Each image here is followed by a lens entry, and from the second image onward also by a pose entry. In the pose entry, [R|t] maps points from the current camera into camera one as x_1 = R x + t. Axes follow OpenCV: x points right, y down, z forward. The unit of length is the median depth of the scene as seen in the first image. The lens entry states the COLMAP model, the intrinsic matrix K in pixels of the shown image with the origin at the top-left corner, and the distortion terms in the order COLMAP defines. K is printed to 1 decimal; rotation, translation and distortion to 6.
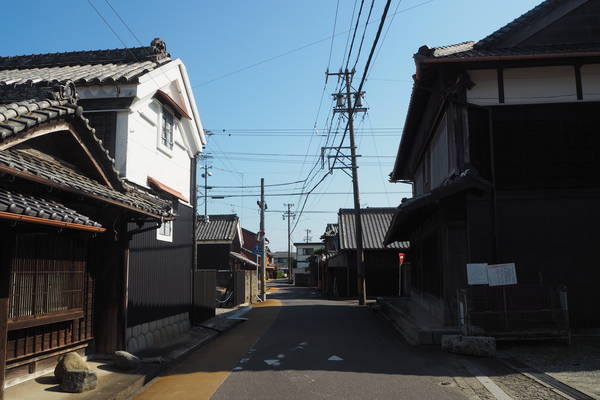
lens RADIAL K [[518.7, 0, 300.0], [0, 518.7, 200.5], [0, 0, 1]] dist [-0.008787, -0.001584]
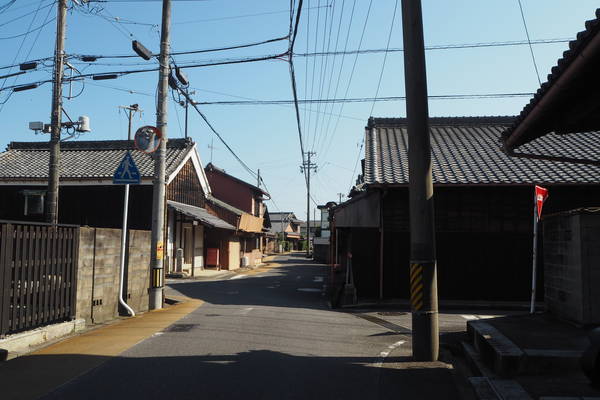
lens RADIAL K [[518.7, 0, 299.7], [0, 518.7, 198.9], [0, 0, 1]] dist [-0.008787, -0.001584]
pose [[0.996691, 0.015452, -0.079795, 0.048638], [-0.011379, 0.998621, 0.051254, 0.068019], [0.080477, -0.050177, 0.995493, 0.471237]]
